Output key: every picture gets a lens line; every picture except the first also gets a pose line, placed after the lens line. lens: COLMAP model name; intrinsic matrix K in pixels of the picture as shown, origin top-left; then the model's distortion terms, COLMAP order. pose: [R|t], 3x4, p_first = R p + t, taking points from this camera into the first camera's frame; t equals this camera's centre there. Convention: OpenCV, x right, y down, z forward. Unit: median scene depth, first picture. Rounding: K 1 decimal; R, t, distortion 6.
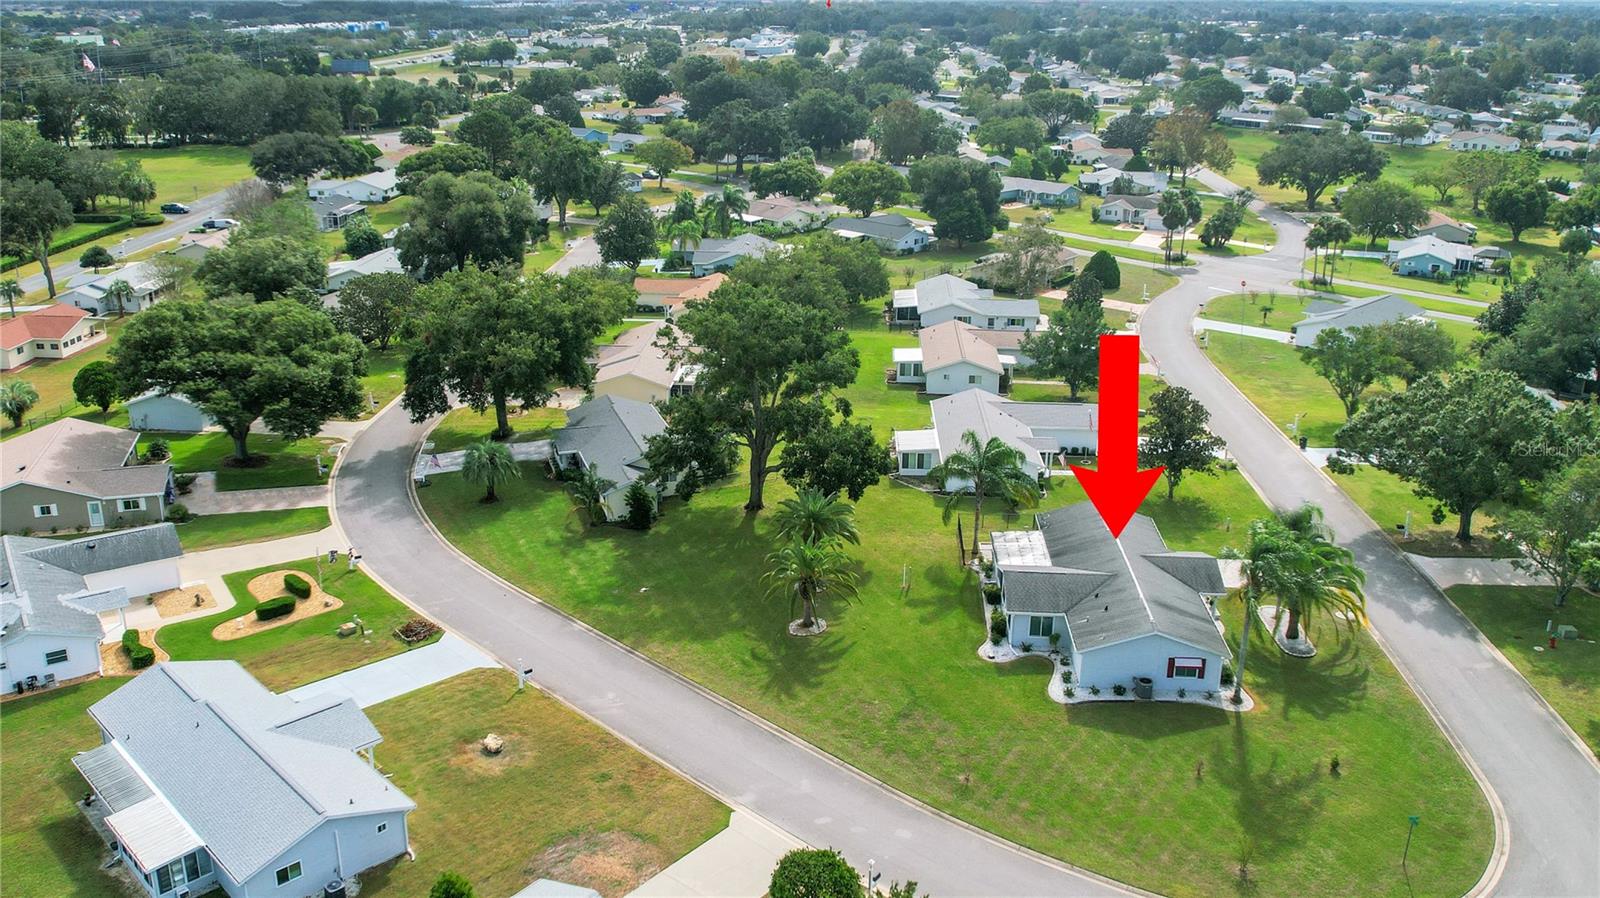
lens RADIAL K [[1062.5, 0, 870.8], [0, 1062.5, 448.3], [0, 0, 1]] dist [-0.060789, 0.031780]
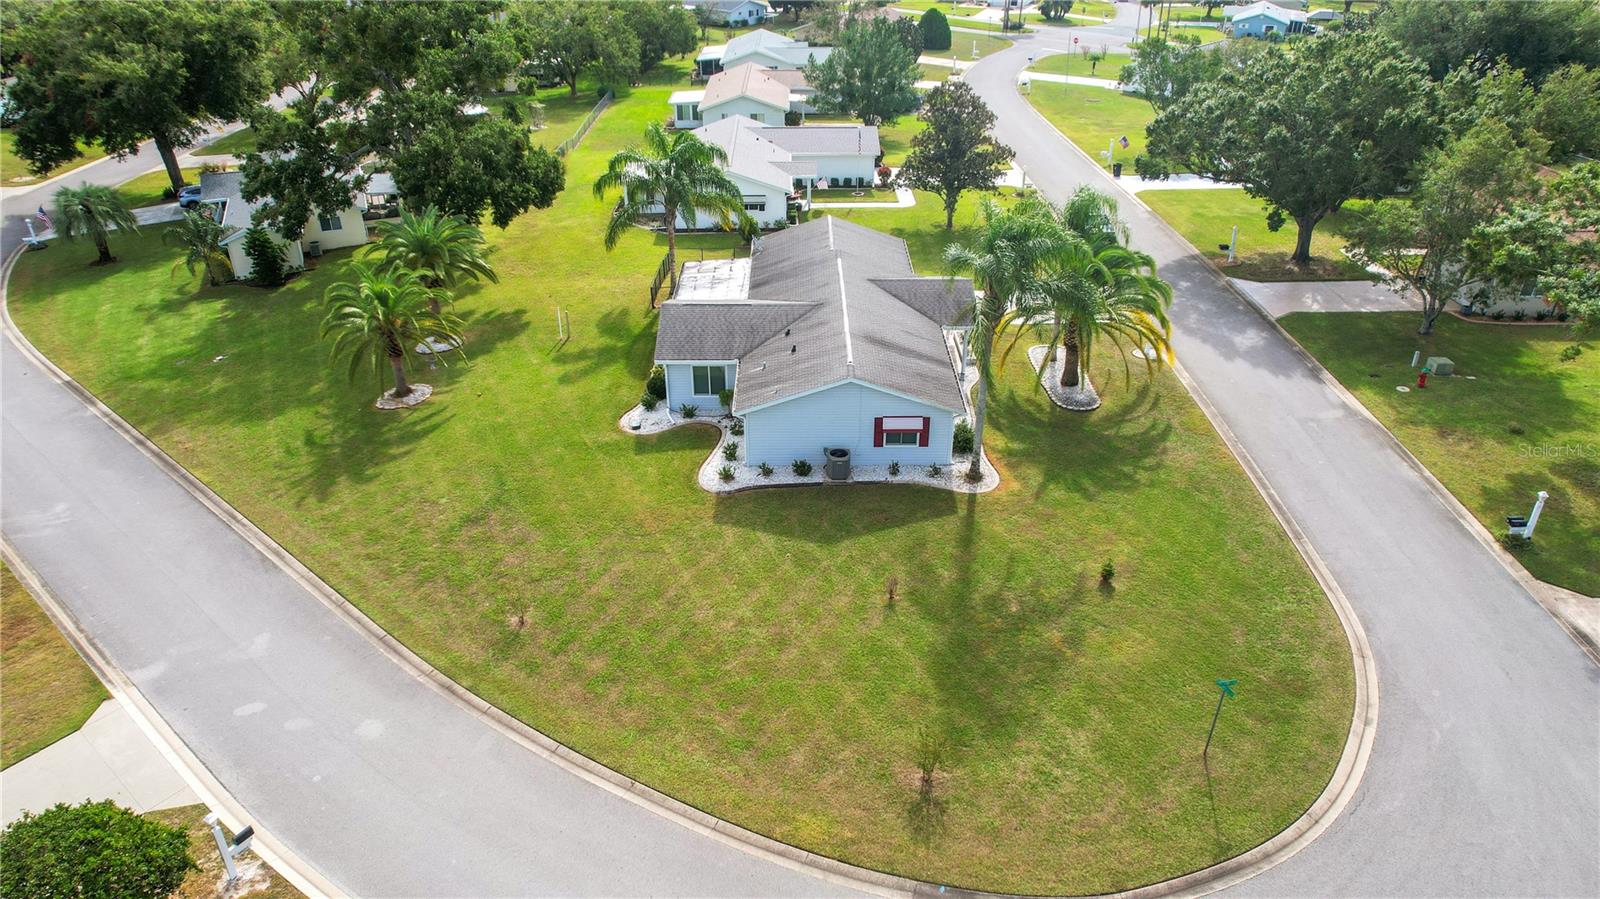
lens RADIAL K [[997.5, 0, 800.0], [0, 997.5, 449.5], [0, 0, 1]] dist [-0.039529, 0.000557]
pose [[0.997067, -0.043632, 0.062883, 0.188760], [0.029429, 0.976983, 0.211279, 0.081331], [-0.070654, -0.208808, 0.975401, 0.374170]]
